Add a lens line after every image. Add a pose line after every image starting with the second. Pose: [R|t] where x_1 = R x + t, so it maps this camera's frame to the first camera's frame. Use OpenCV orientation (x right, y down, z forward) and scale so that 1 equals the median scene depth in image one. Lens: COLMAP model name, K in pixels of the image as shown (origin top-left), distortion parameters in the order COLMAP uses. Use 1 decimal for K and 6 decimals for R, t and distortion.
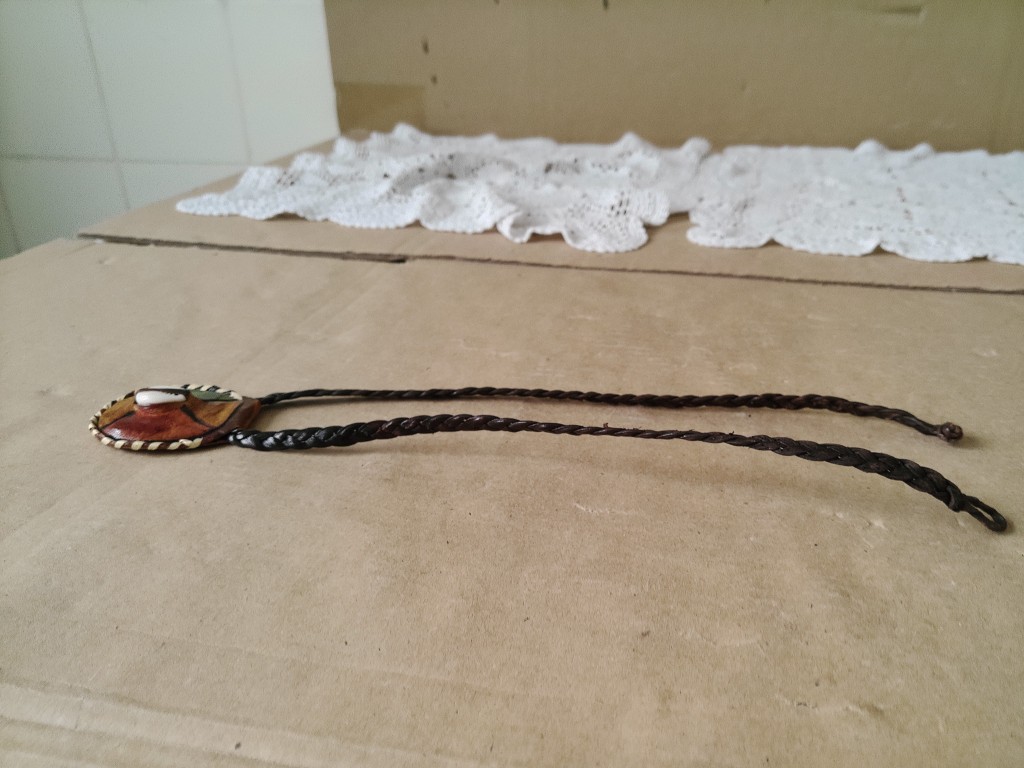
lens RADIAL K [[900.4, 0, 591.6], [0, 900.4, 406.9], [0, 0, 1]] dist [-0.045187, 0.002401]
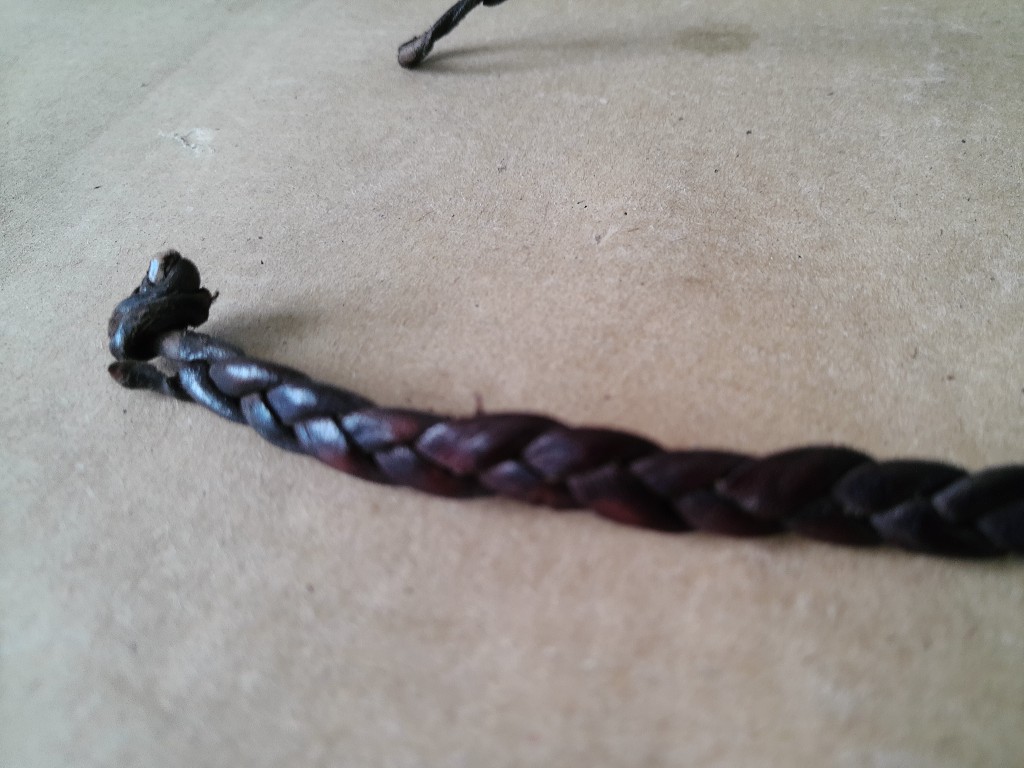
lens RADIAL K [[900.4, 0, 591.6], [0, 900.4, 406.9], [0, 0, 1]] dist [-0.045187, 0.002401]
pose [[0.995642, -0.059028, -0.072195, -0.273133], [0.078435, 0.948820, 0.305922, 0.023754], [0.050442, -0.310252, 0.949315, 0.754104]]
